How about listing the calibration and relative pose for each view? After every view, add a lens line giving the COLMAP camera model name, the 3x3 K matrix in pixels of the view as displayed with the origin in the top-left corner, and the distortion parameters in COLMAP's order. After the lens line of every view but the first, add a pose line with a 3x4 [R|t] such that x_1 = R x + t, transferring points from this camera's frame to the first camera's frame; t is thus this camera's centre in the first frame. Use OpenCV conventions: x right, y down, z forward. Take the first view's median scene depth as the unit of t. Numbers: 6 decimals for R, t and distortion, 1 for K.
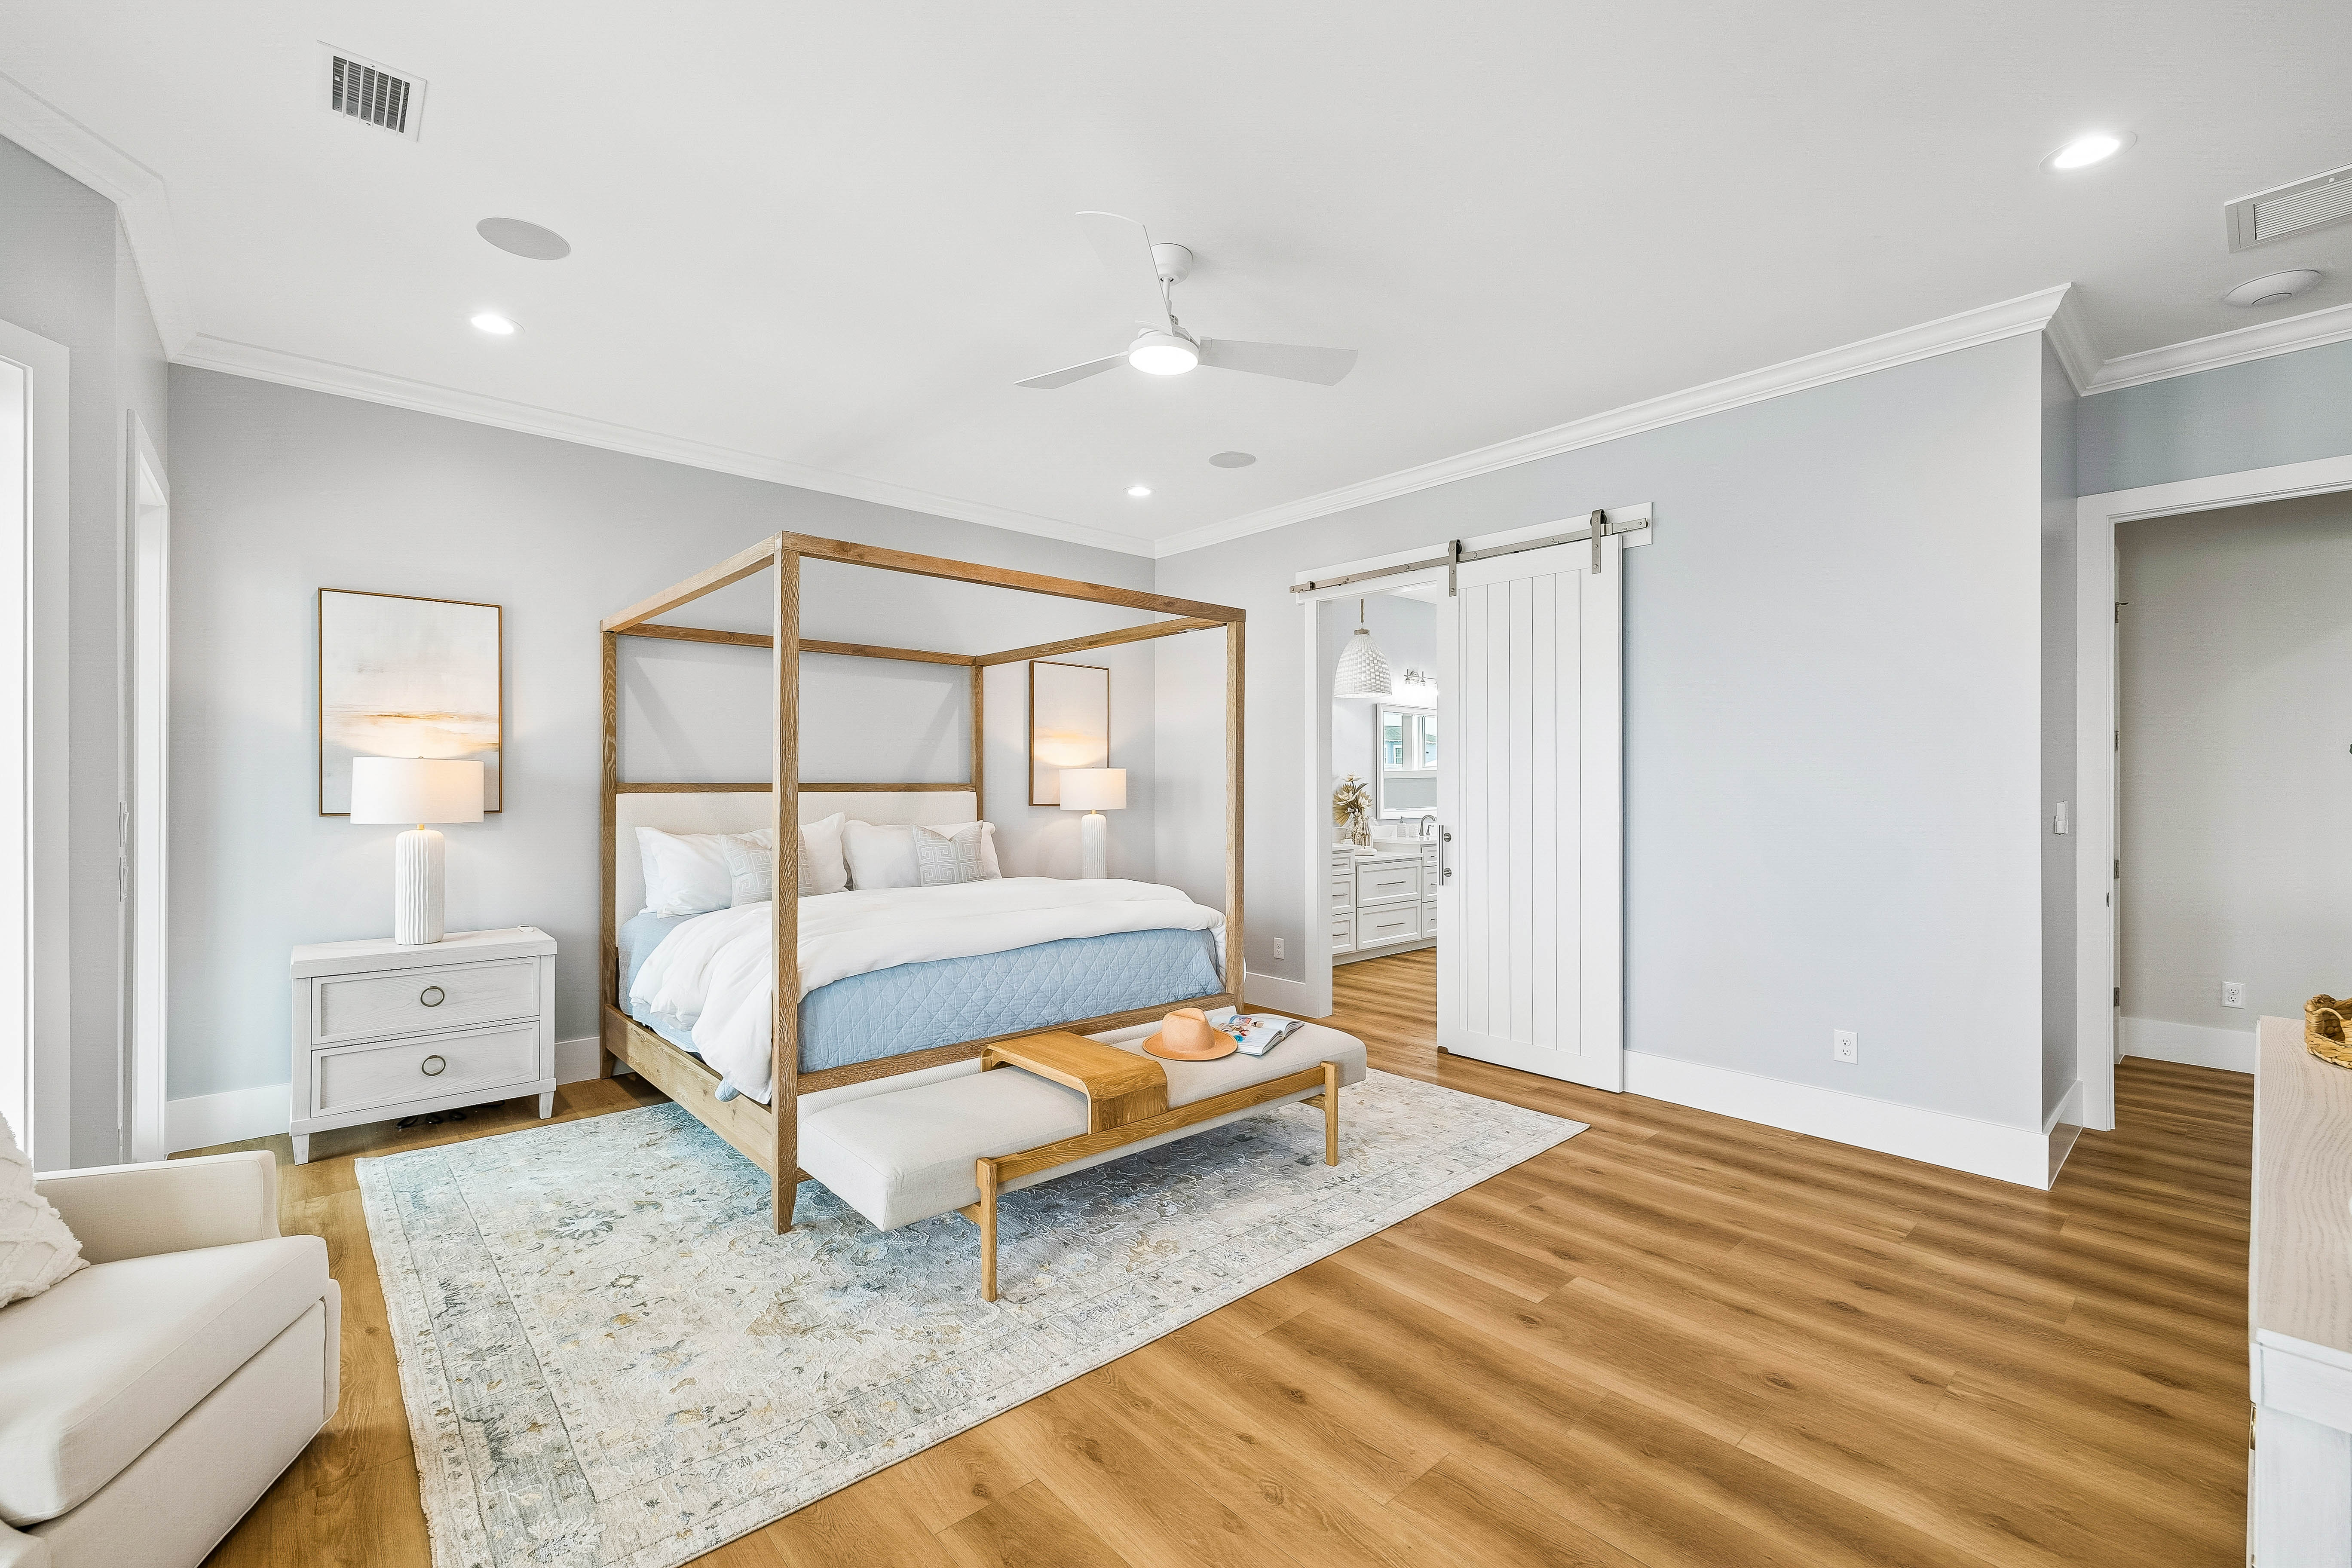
lens RADIAL K [[987.1, 0, 1160.6], [0, 987.1, 787.1], [0, 0, 1]] dist [-0.000170, 0.000200]
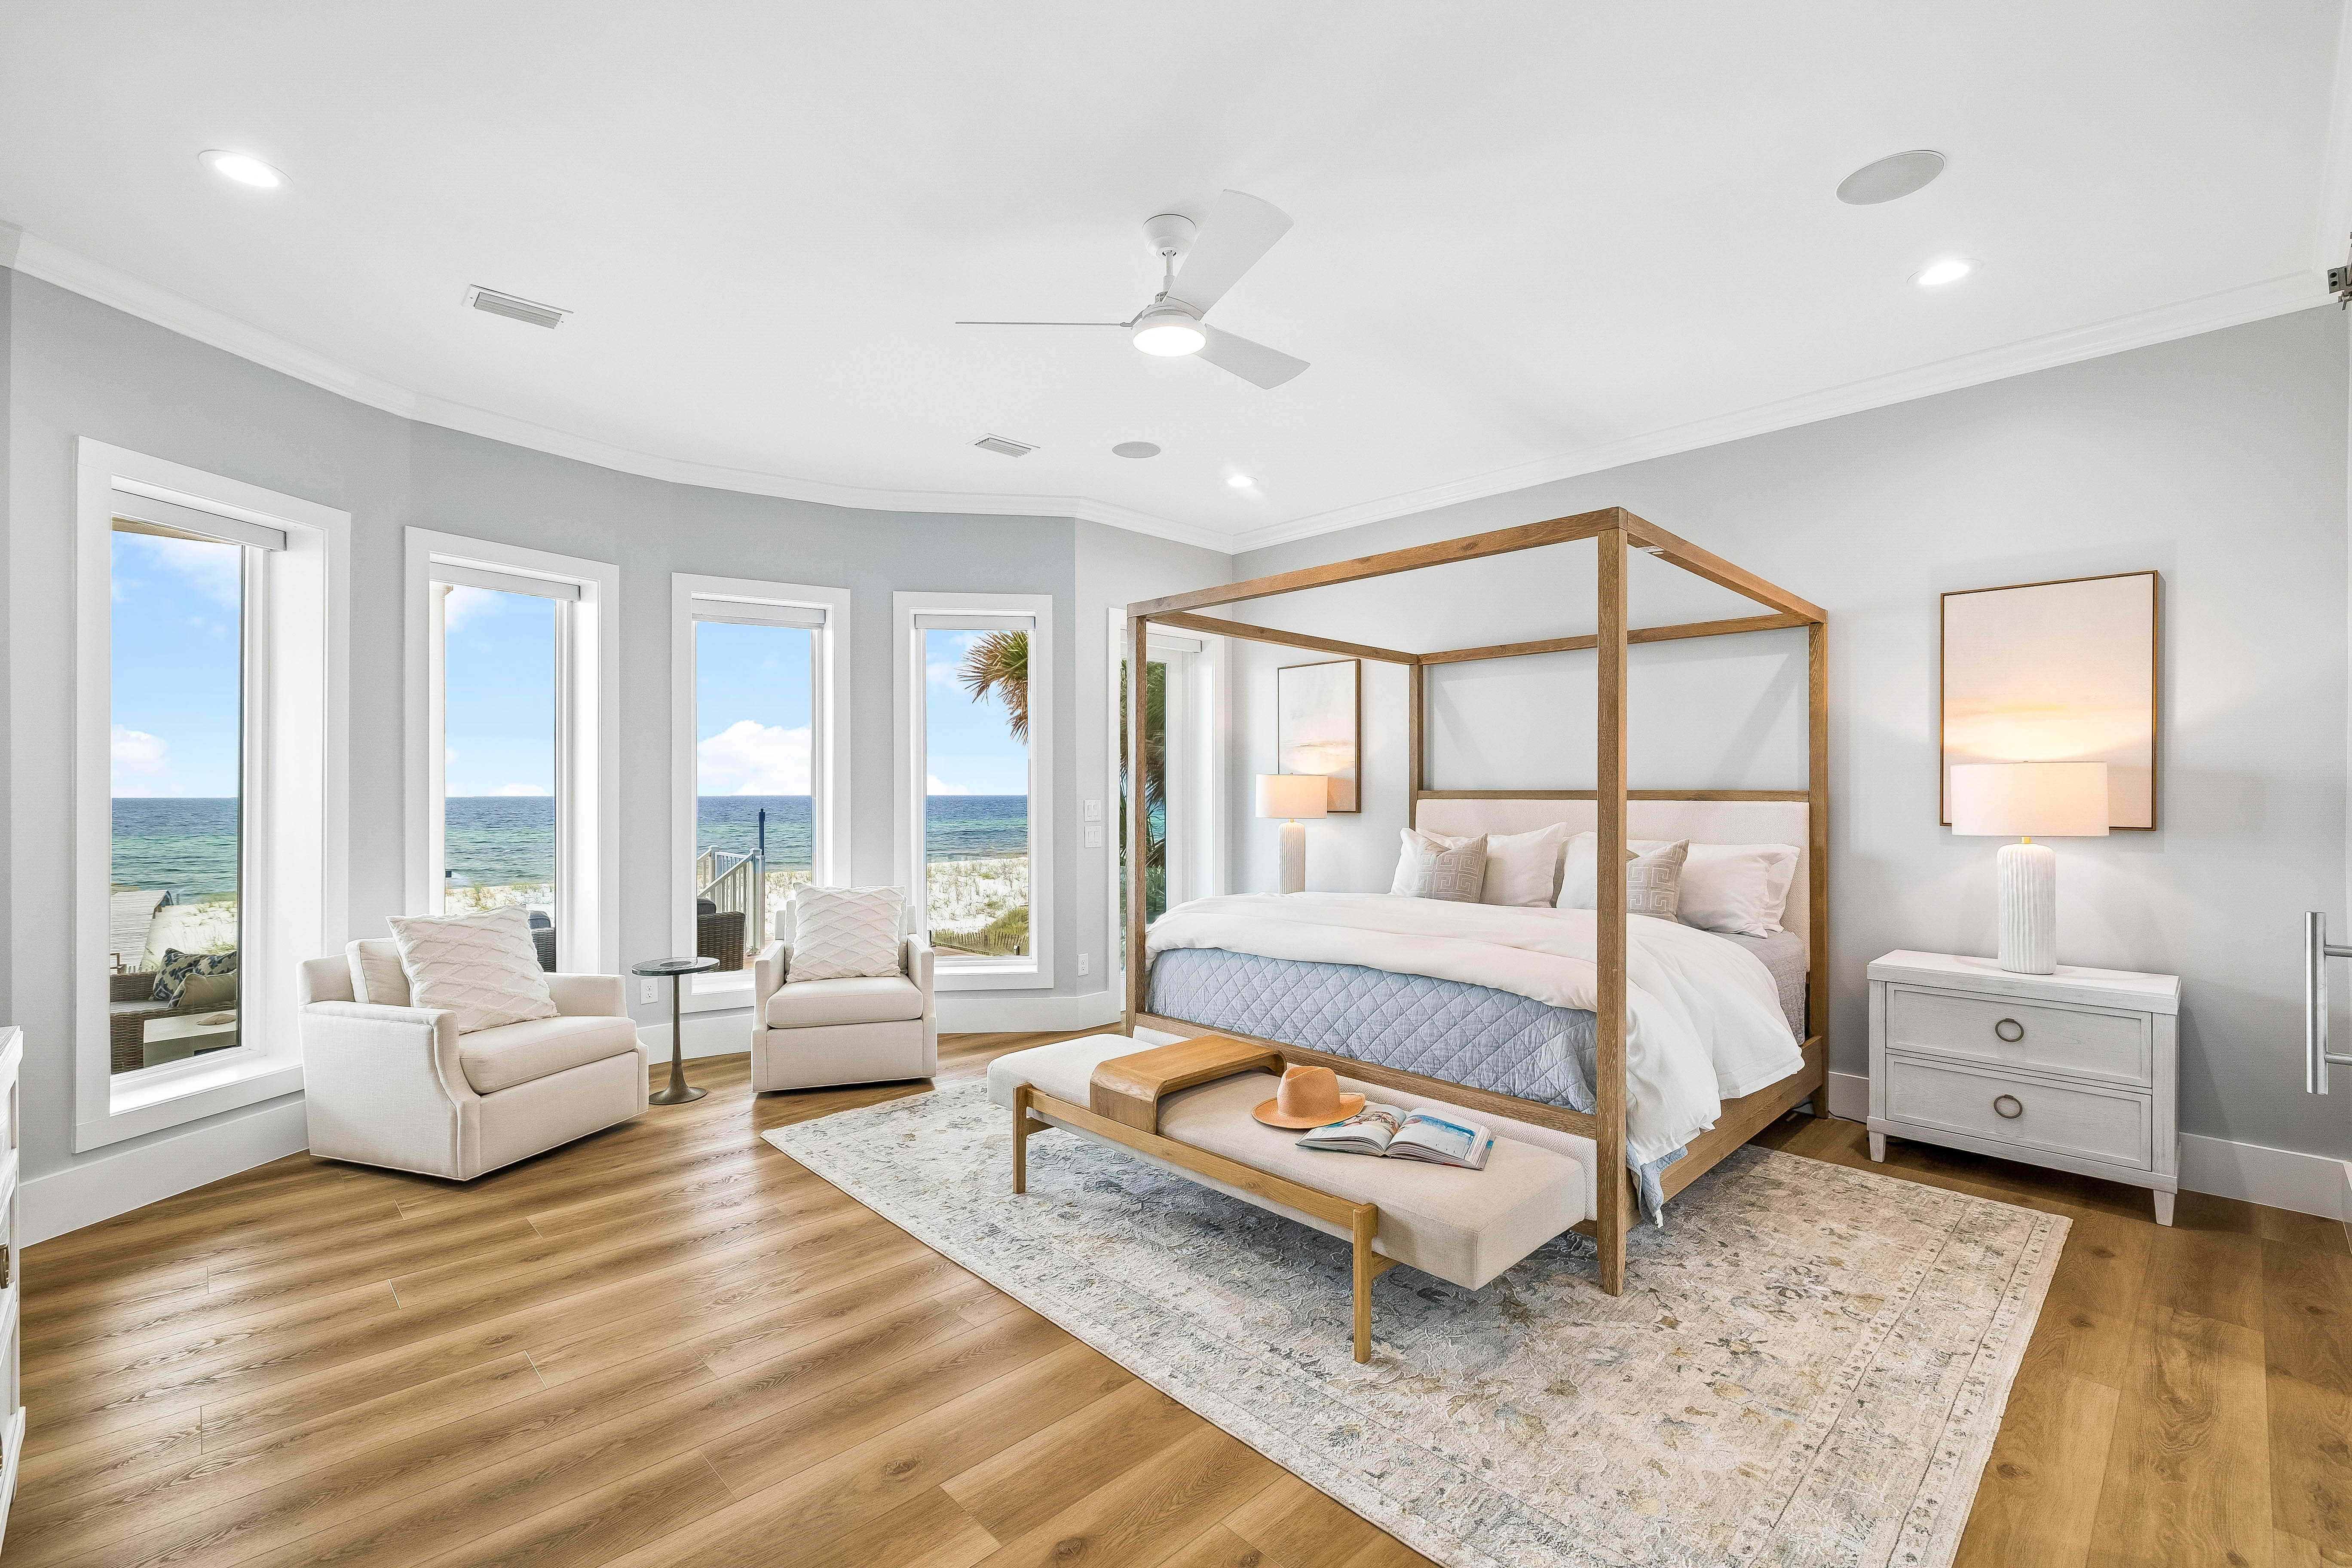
lens RADIAL K [[987.1, 0, 1160.6], [0, 987.1, 787.1], [0, 0, 1]] dist [-0.000170, 0.000200]
pose [[0.061001, -0.005754, -0.998121, 0.700182], [-0.003795, 0.999975, -0.005996, -0.000021], [0.998130, 0.004154, 0.060978, 0.689984]]
